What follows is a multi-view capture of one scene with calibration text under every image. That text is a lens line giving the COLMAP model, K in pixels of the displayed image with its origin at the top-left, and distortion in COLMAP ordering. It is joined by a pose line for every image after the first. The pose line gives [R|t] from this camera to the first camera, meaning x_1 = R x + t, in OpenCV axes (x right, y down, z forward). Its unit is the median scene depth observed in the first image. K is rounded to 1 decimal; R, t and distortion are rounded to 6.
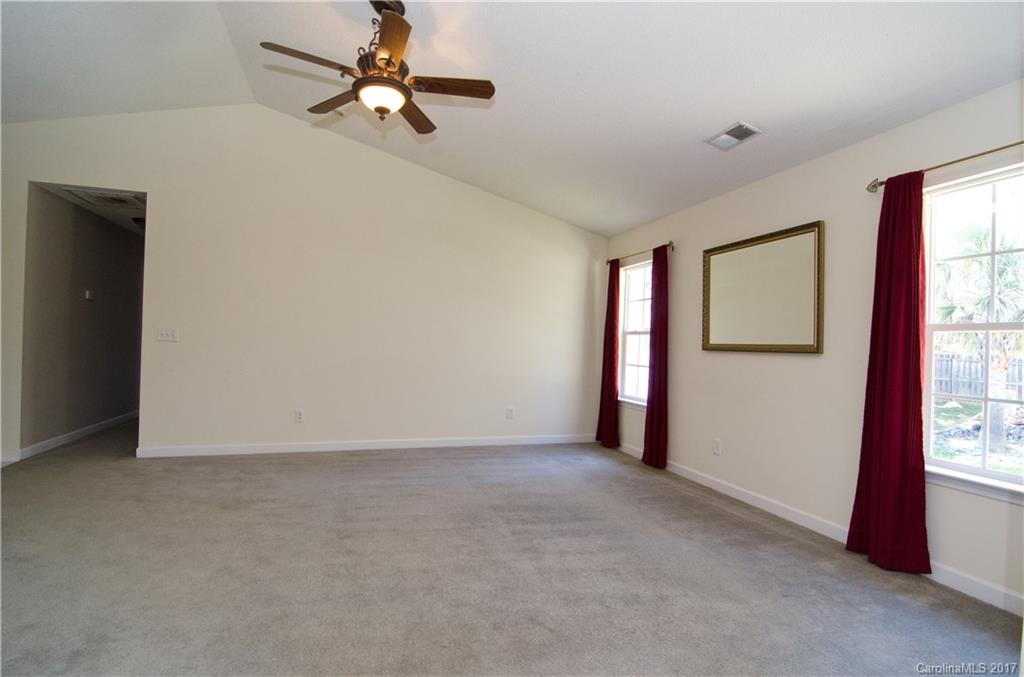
lens RADIAL K [[492.3, 0, 512.0], [0, 492.3, 334.9], [0, 0, 1]] dist [-0.008494, -0.008989]
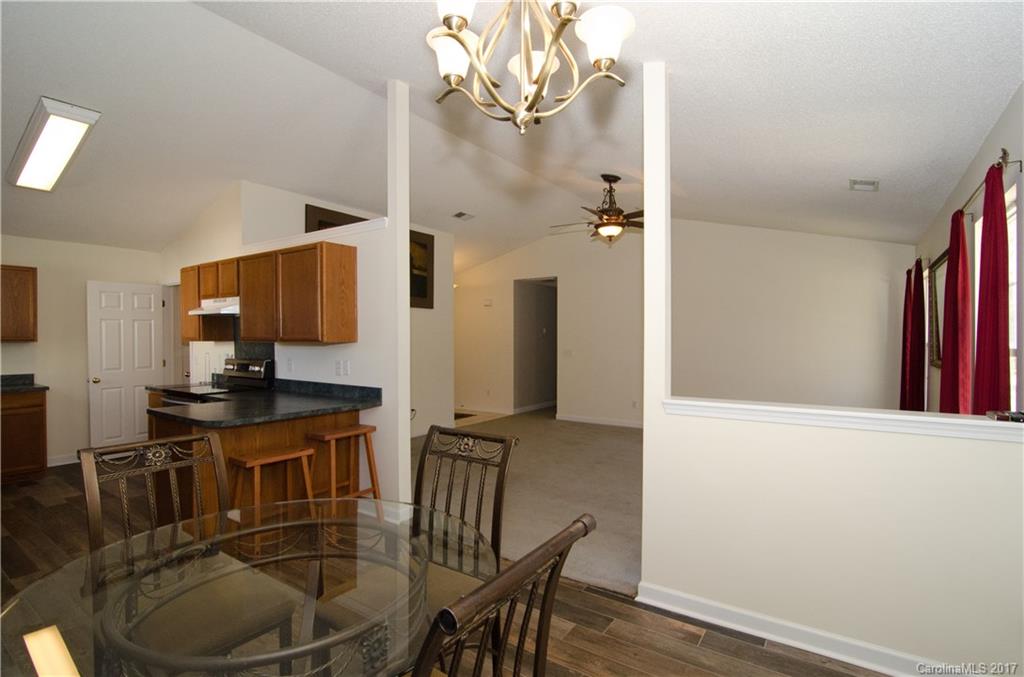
lens RADIAL K [[492.3, 0, 513.0], [0, 492.3, 342.0], [0, 0, 1]] dist [-0.008494, -0.008989]
pose [[0.615037, -0.029520, -0.787946, 0.659712], [0.039000, 0.999215, -0.006993, -0.041031], [0.787534, -0.026428, 0.615705, -0.304944]]
